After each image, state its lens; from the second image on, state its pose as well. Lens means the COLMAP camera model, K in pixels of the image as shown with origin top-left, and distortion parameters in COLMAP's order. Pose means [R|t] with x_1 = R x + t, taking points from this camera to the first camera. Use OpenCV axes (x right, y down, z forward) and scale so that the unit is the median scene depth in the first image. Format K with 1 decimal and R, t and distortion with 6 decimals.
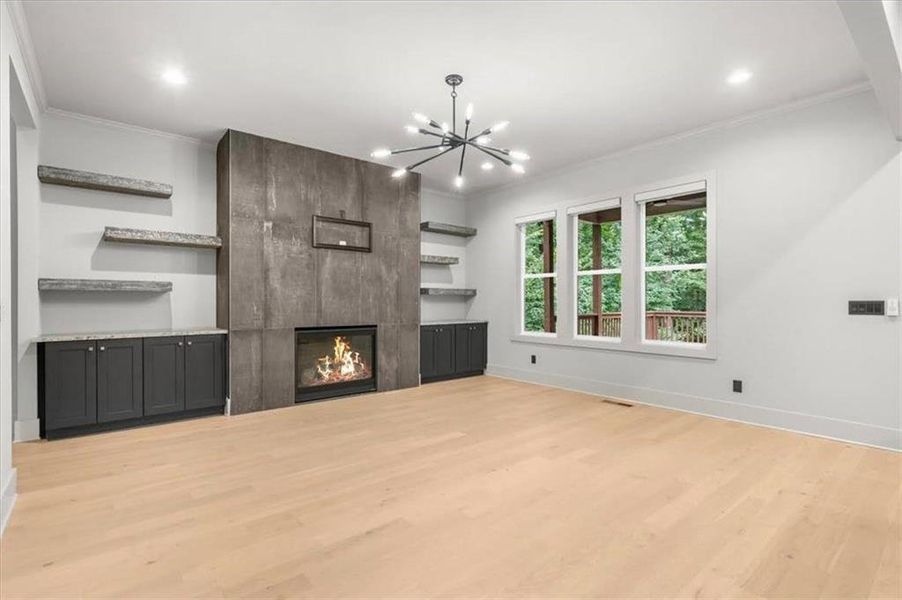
lens RADIAL K [[438.0, 0, 451.0], [0, 438.0, 300.0], [0, 0, 1]] dist [0.002814, 0.000277]
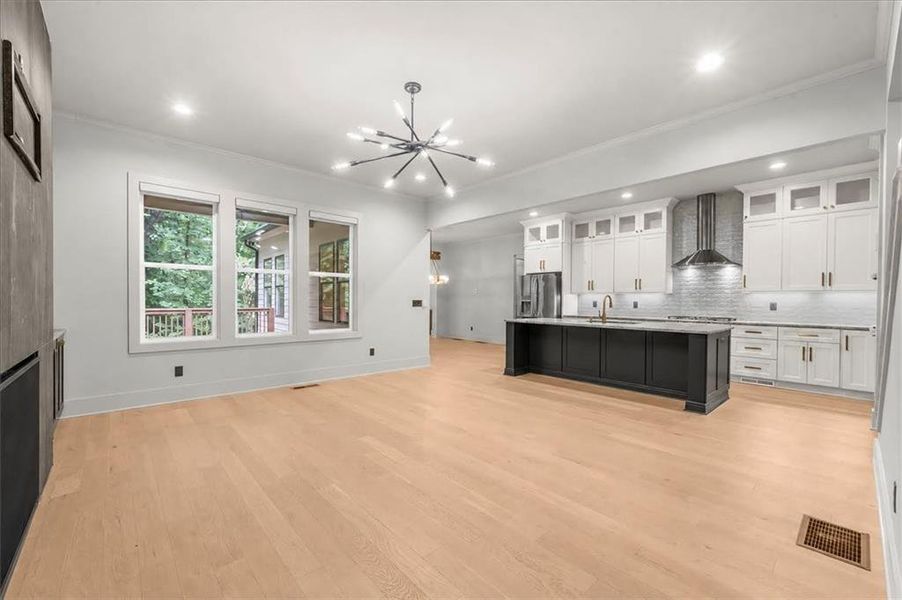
lens RADIAL K [[366.6, 0, 452.7], [0, 366.6, 304.6], [0, 0, 1]] dist [-0.000456, -0.000061]
pose [[-0.050307, -0.014267, 0.998632, -0.776451], [-0.014082, 0.999809, 0.013575, -0.002663], [-0.998635, -0.013379, -0.050498, 0.837564]]
